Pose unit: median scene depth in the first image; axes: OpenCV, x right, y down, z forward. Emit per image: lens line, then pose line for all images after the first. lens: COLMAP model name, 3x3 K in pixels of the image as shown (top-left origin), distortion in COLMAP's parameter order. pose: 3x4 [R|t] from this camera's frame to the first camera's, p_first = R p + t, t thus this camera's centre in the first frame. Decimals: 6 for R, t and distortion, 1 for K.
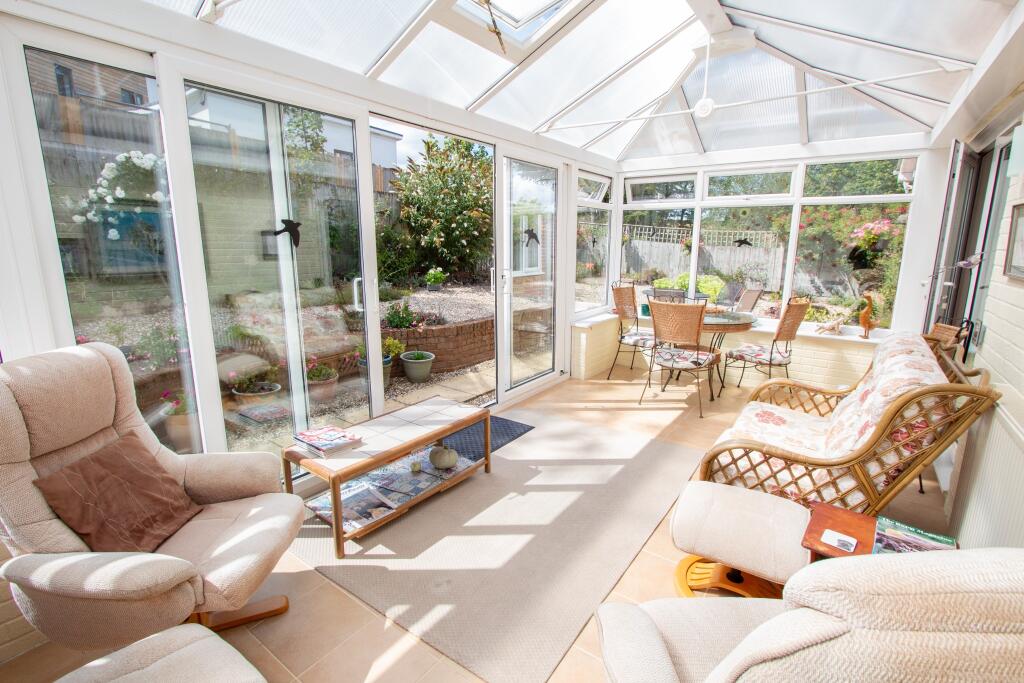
lens RADIAL K [[479.6, 0, 511.8], [0, 479.6, 337.3], [0, 0, 1]] dist [0.000348, -0.000152]
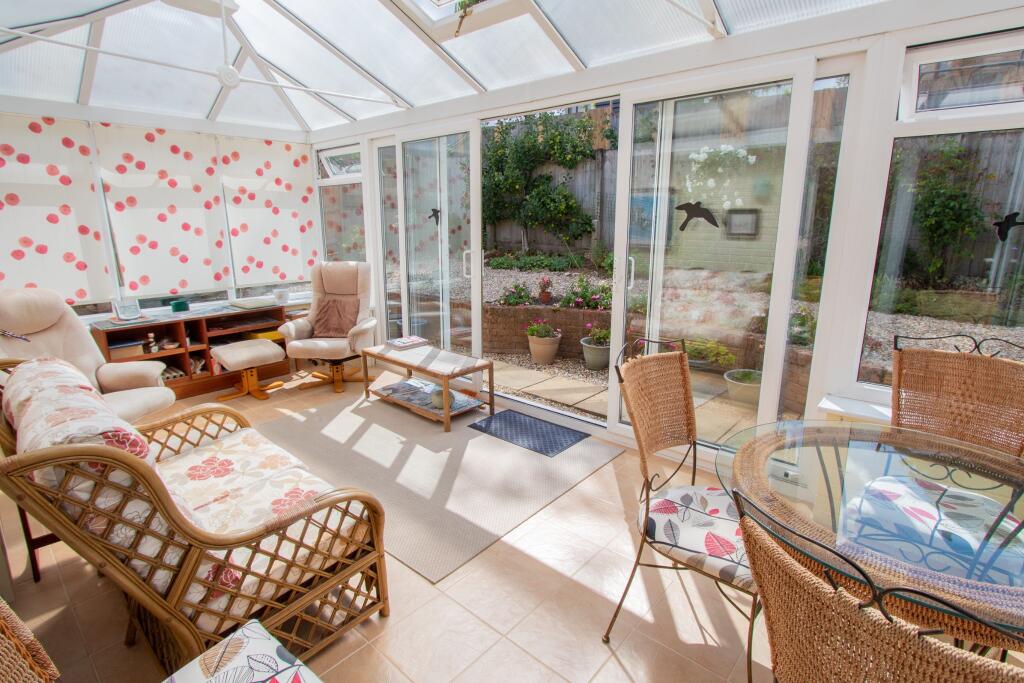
lens RADIAL K [[506.5, 0, 511.3], [0, 506.5, 340.9], [0, 0, 1]] dist [-0.026129, -0.000191]
pose [[-0.105448, 0.217958, -0.970245, 1.157399], [-0.195616, 0.952074, 0.235136, -0.251072], [0.974995, 0.214590, -0.057759, 1.316872]]
